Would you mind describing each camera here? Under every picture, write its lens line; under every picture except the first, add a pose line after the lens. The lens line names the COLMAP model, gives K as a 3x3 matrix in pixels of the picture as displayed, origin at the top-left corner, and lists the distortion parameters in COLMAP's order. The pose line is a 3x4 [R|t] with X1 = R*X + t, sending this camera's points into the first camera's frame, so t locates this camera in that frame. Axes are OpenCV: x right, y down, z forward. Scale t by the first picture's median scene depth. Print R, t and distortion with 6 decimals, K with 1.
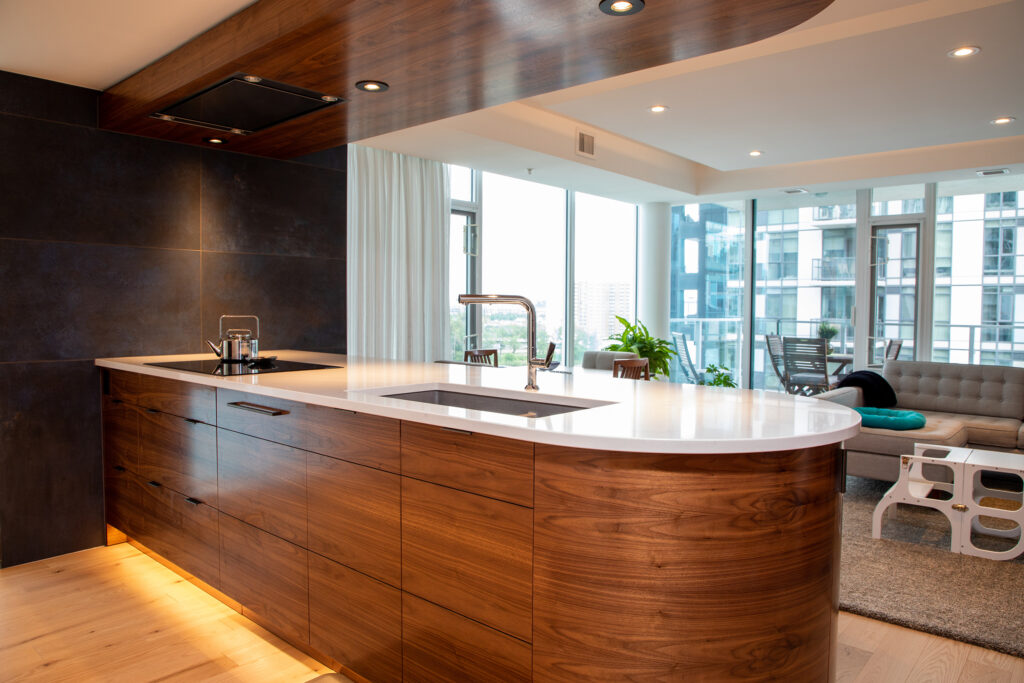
lens RADIAL K [[695.8, 0, 512.8], [0, 695.8, 333.6], [0, 0, 1]] dist [-0.045161, 0.002683]
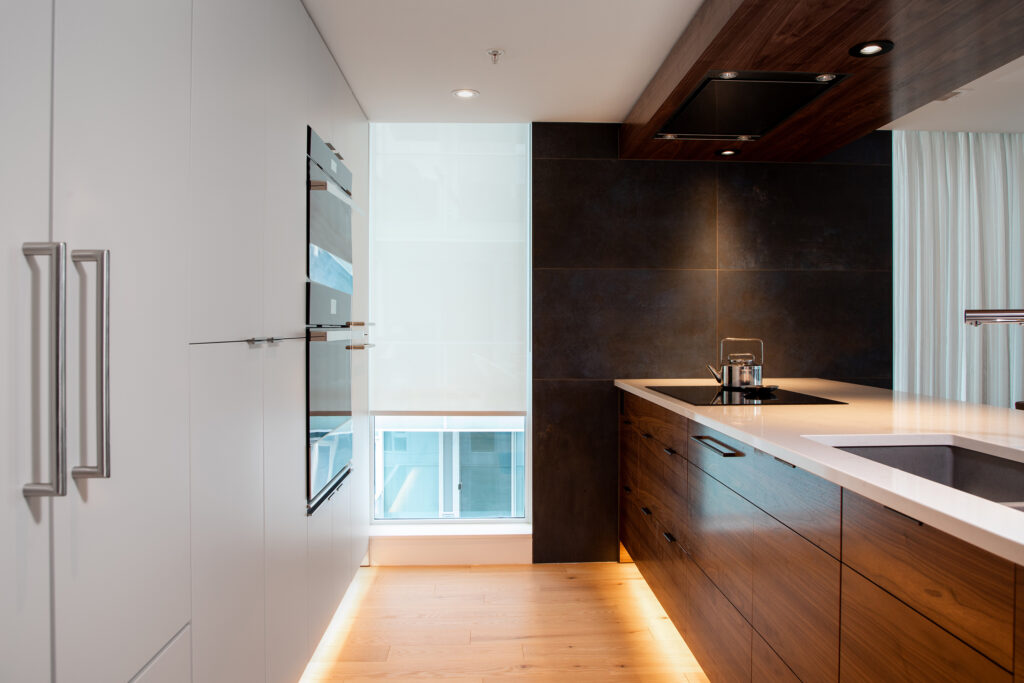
lens RADIAL K [[722.0, 0, 513.3], [0, 722.0, 323.6], [0, 0, 1]] dist [-0.054812, 0.009098]
pose [[0.691664, -0.009241, -0.722160, 0.075963], [-0.024282, 0.999055, -0.036041, -0.004410], [0.721811, 0.042464, 0.690786, 0.130630]]
